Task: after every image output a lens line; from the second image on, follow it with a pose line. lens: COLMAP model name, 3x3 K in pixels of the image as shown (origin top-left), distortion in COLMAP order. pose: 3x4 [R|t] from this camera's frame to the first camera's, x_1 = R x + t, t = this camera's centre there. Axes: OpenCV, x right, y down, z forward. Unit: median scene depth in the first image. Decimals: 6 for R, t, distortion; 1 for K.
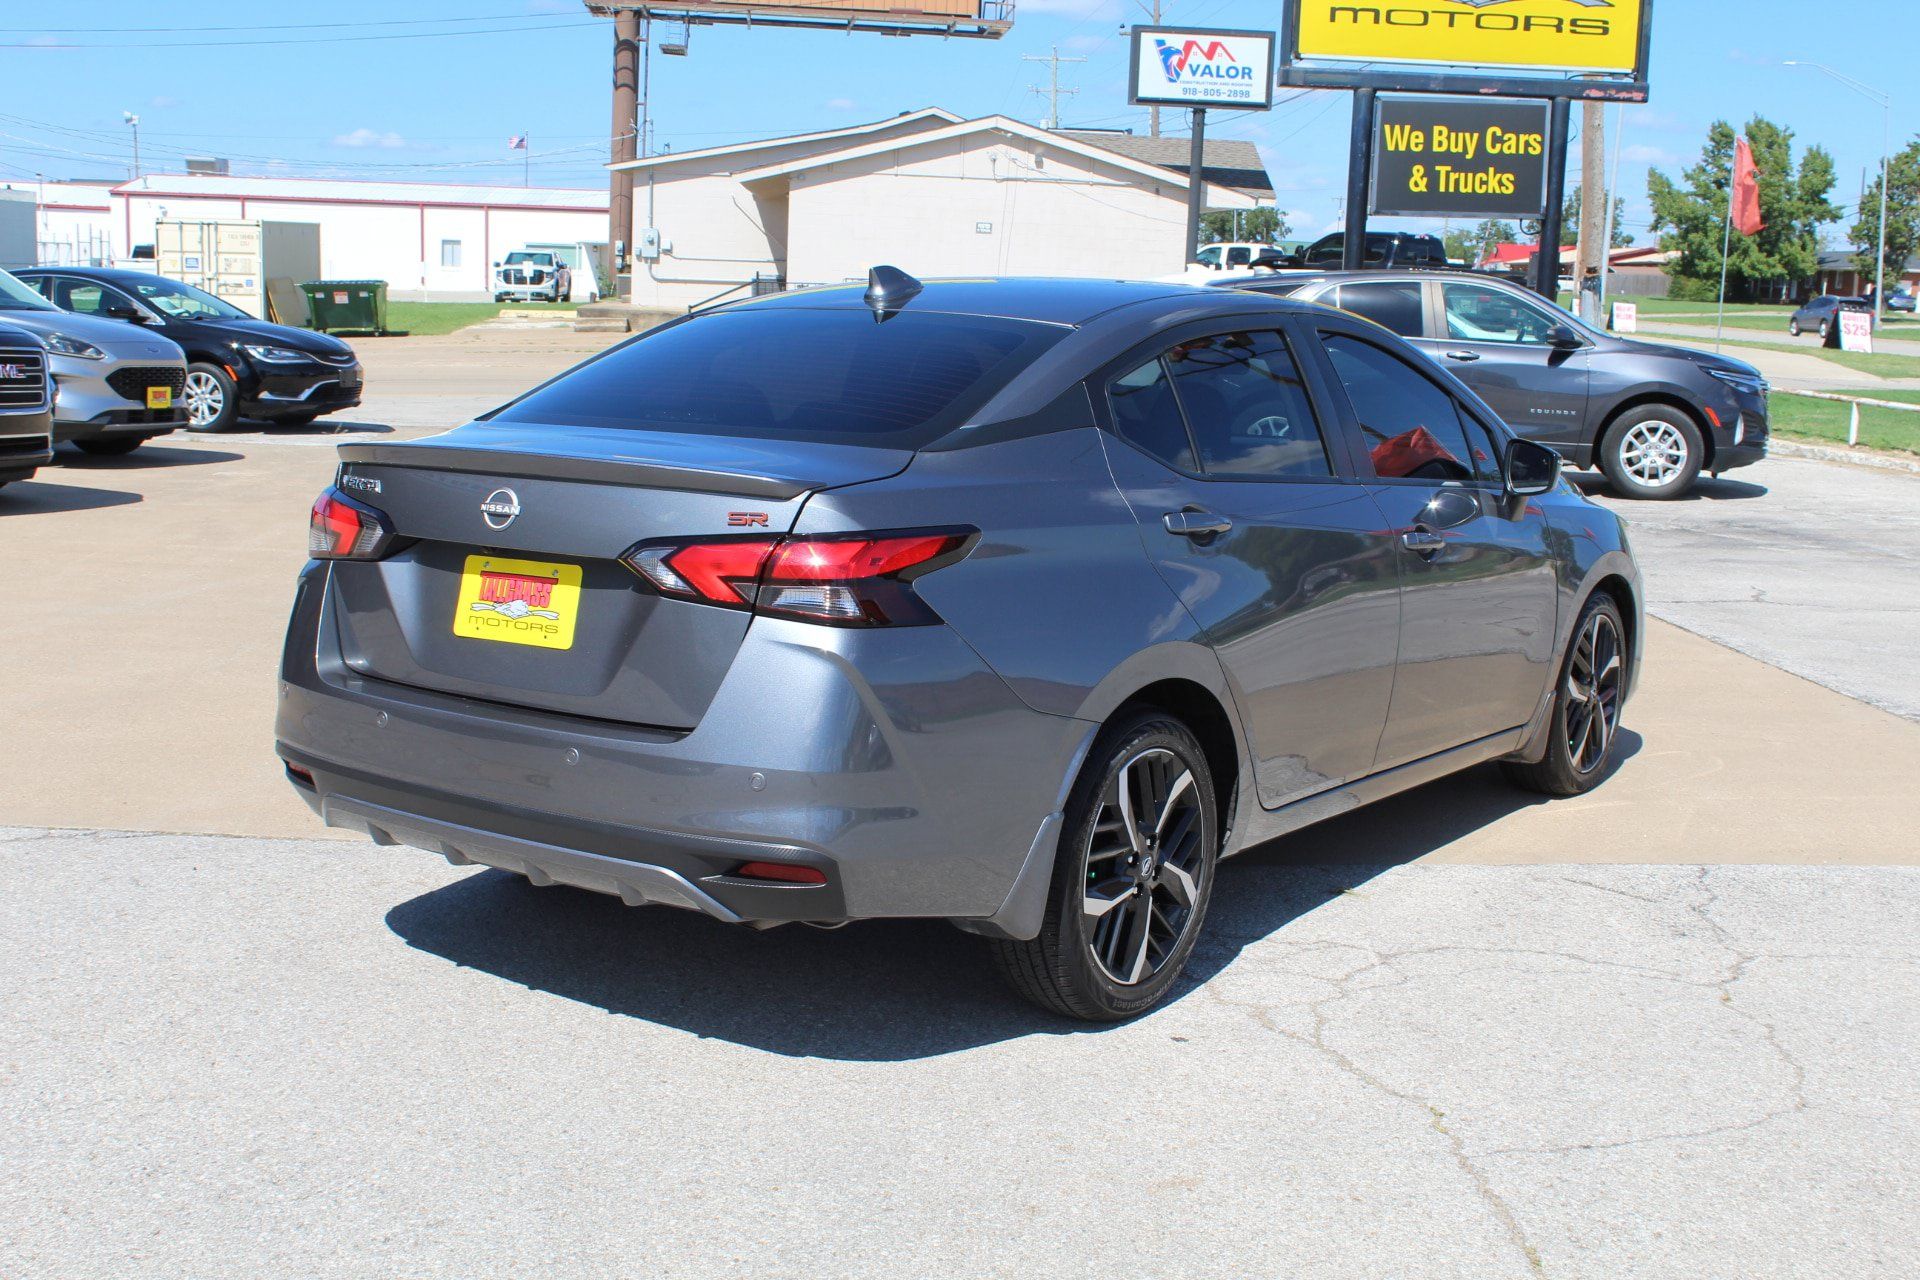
lens RADIAL K [[2207.9, 0, 972.6], [0, 2207.9, 641.4], [0, 0, 1]] dist [-0.106478, 0.162812]
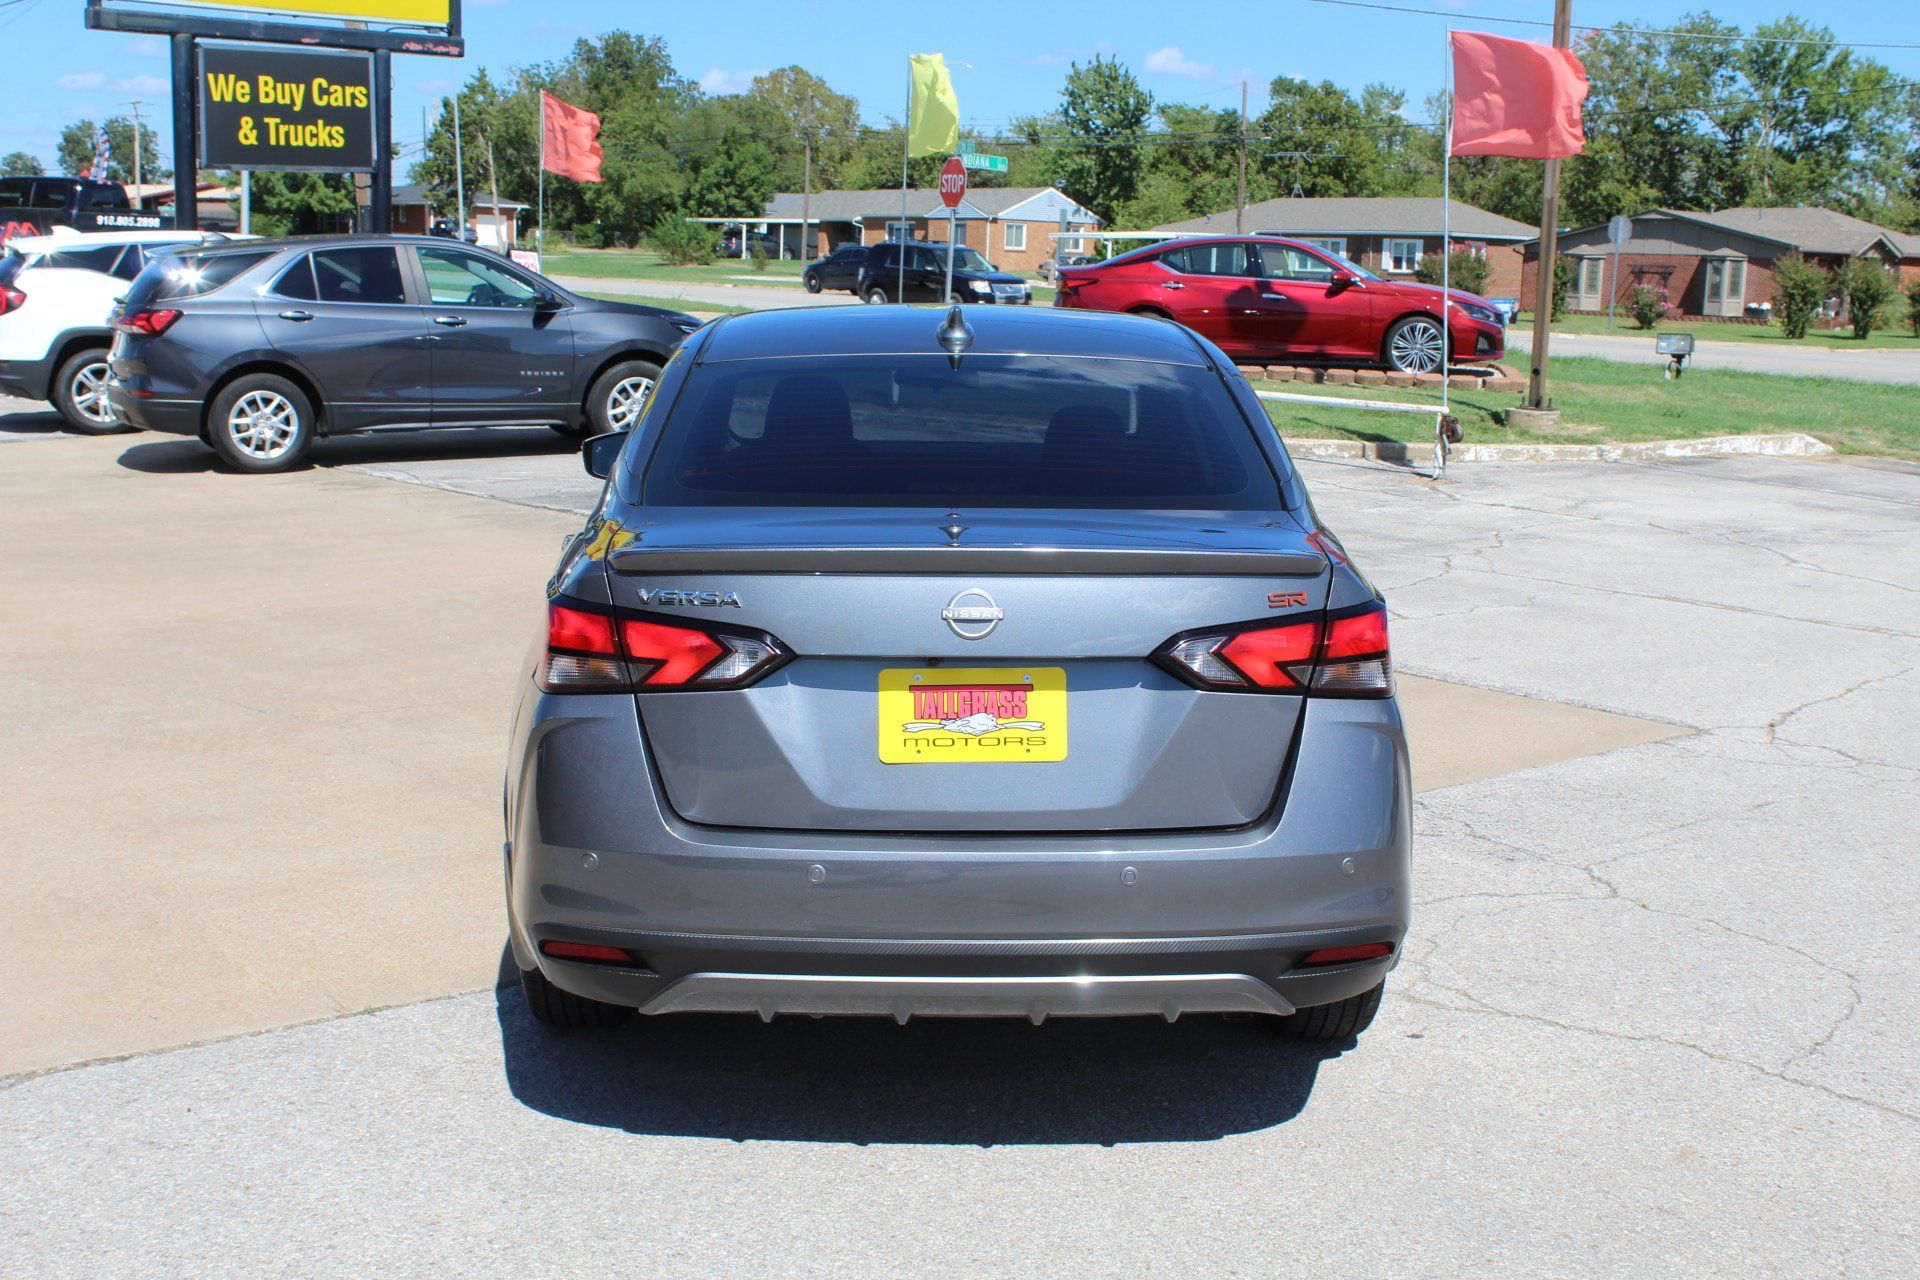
lens RADIAL K [[2181.1, 0, 960.0], [0, 2181.1, 640.0], [0, 0, 1]] dist [-0.068719, 0.061170]
pose [[0.803975, -0.114633, 0.583510, -0.145801], [0.096671, 0.993386, 0.061959, -0.020883], [-0.586754, 0.006595, 0.809739, 0.059035]]
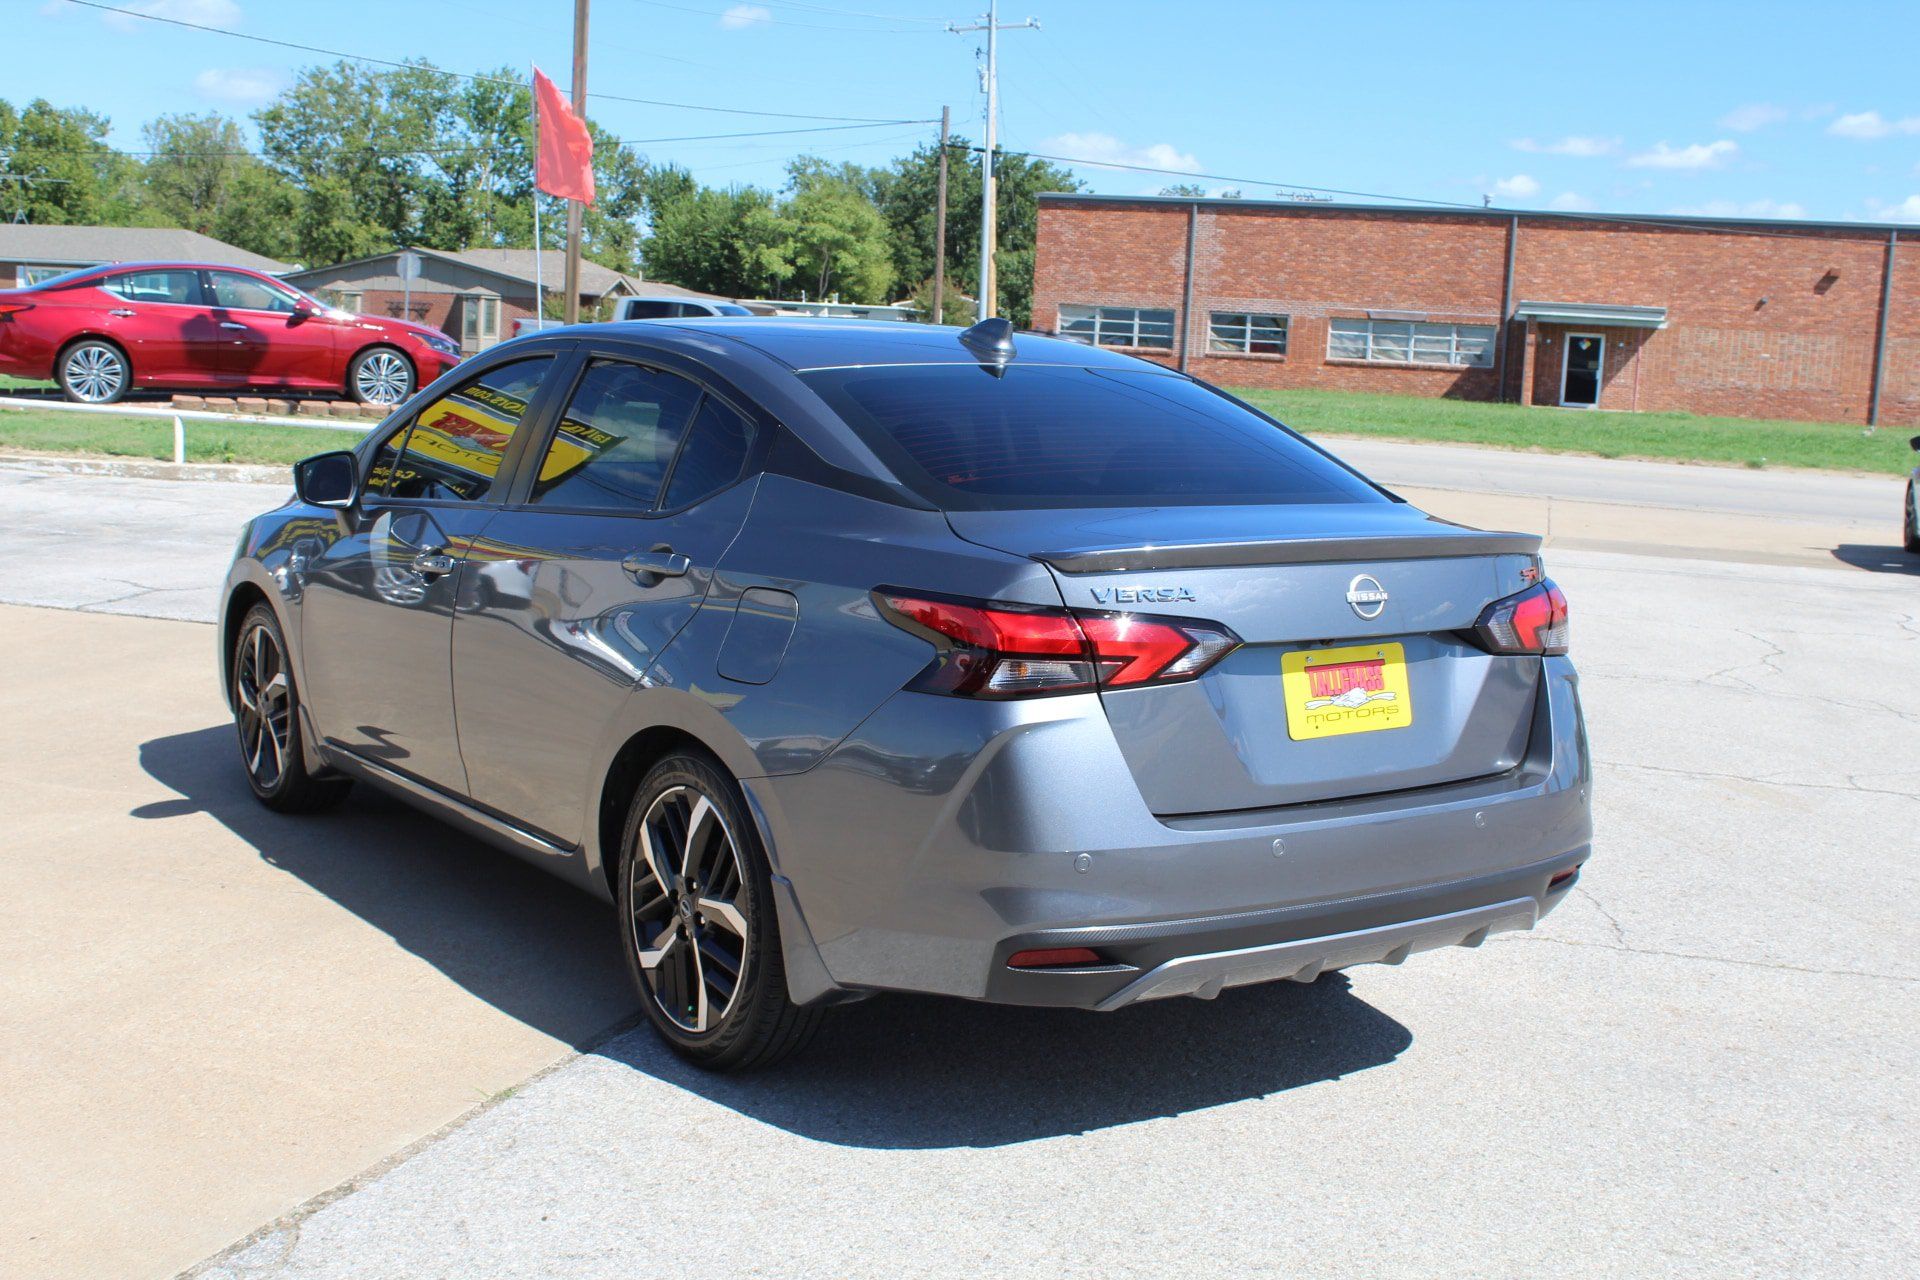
lens RADIAL K [[2181.1, 0, 960.0], [0, 2181.1, 640.0], [0, 0, 1]] dist [-0.068719, 0.061170]
pose [[0.350936, -0.140944, 0.925731, -0.233347], [0.113460, 0.987724, 0.107371, -0.032909], [-0.929500, 0.067353, 0.362619, 0.163804]]
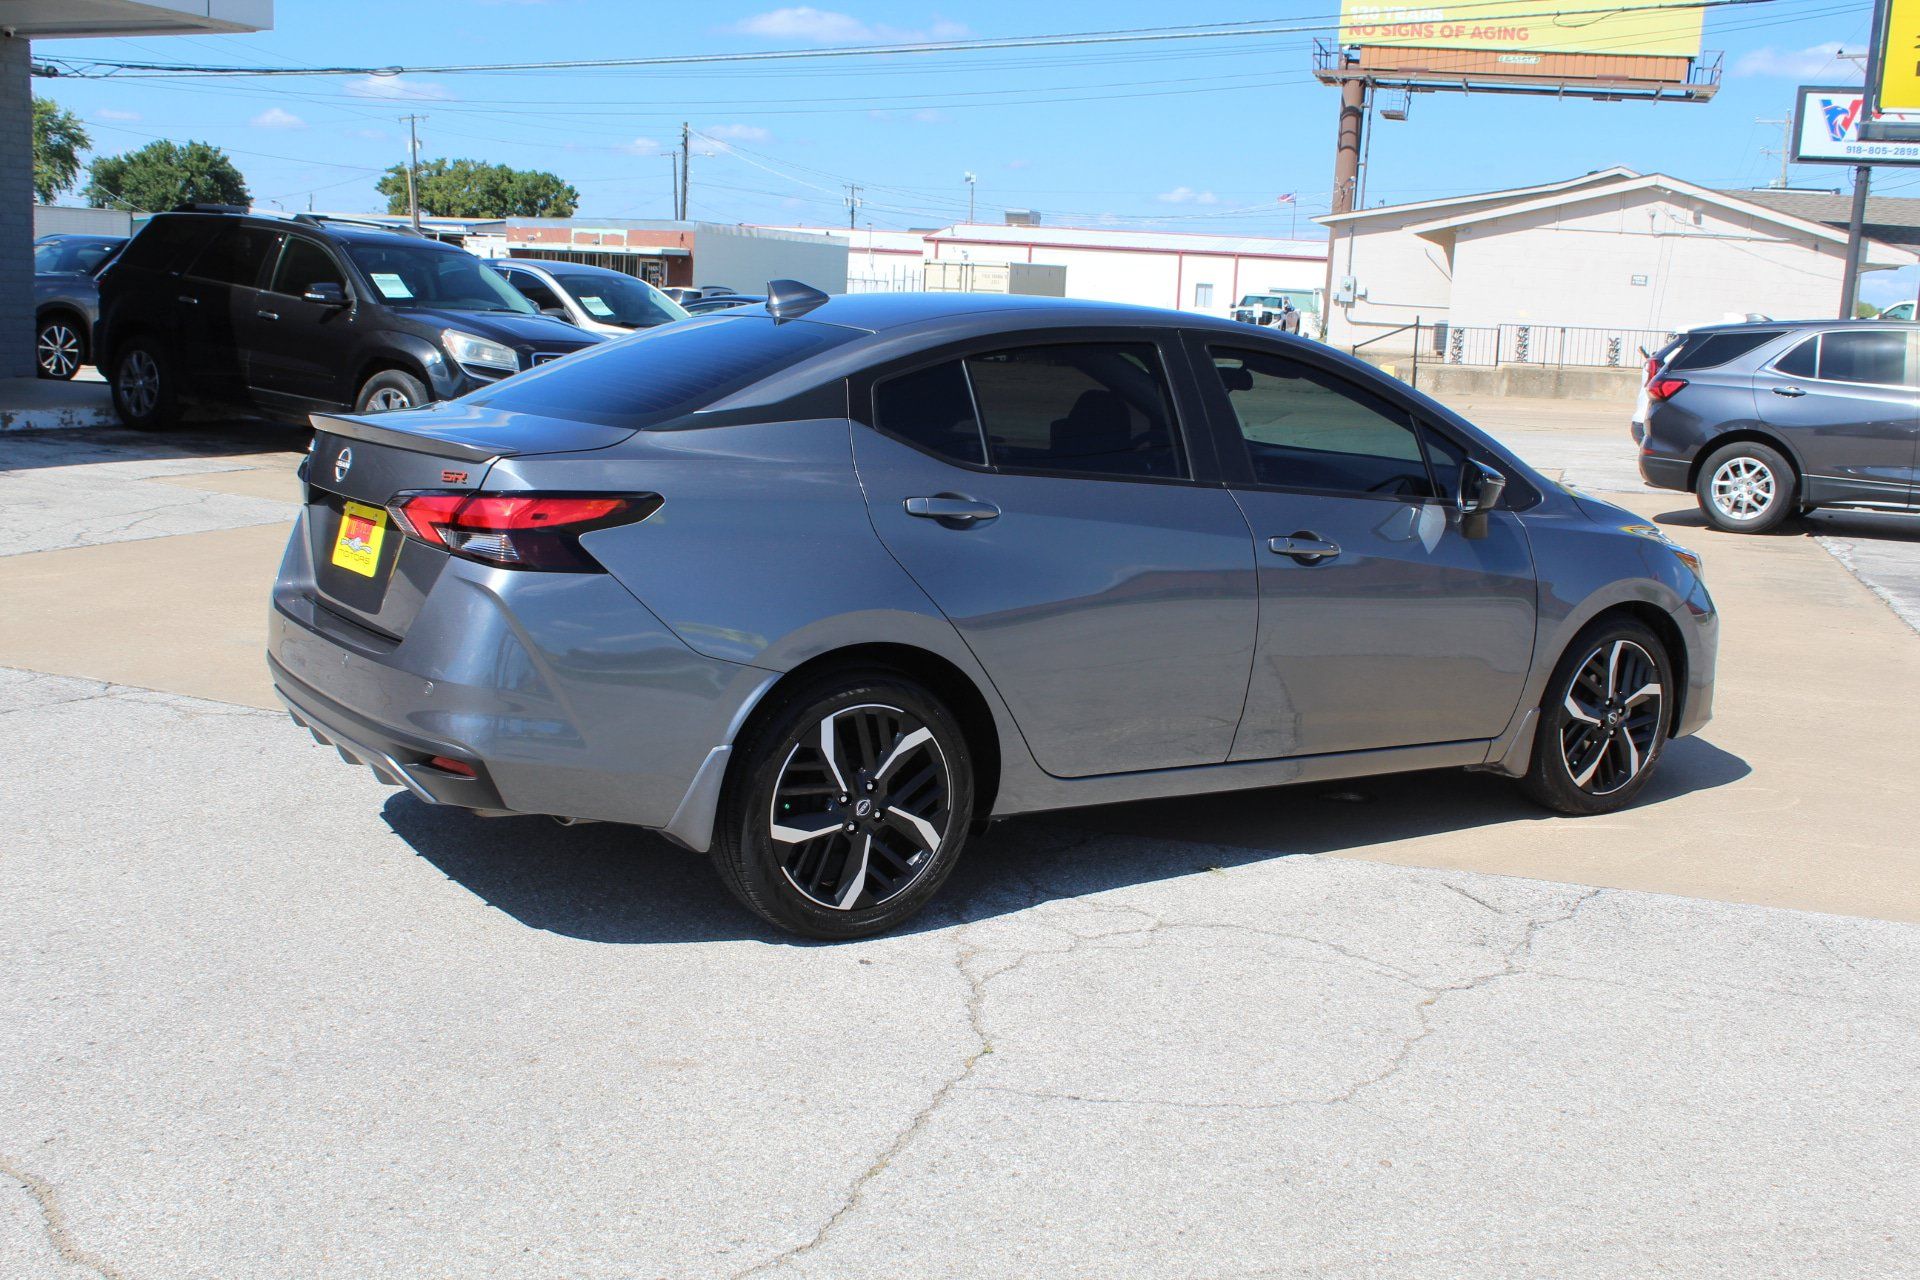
lens RADIAL K [[1988.1, 0, 956.0], [0, 1988.1, 630.9], [0, 0, 1]] dist [-0.126217, 0.158340]
pose [[0.930799, 0.071857, -0.358398, 0.105237], [-0.075000, 0.997170, 0.005144, 0.000661], [0.357753, 0.022092, 0.933555, 0.014080]]
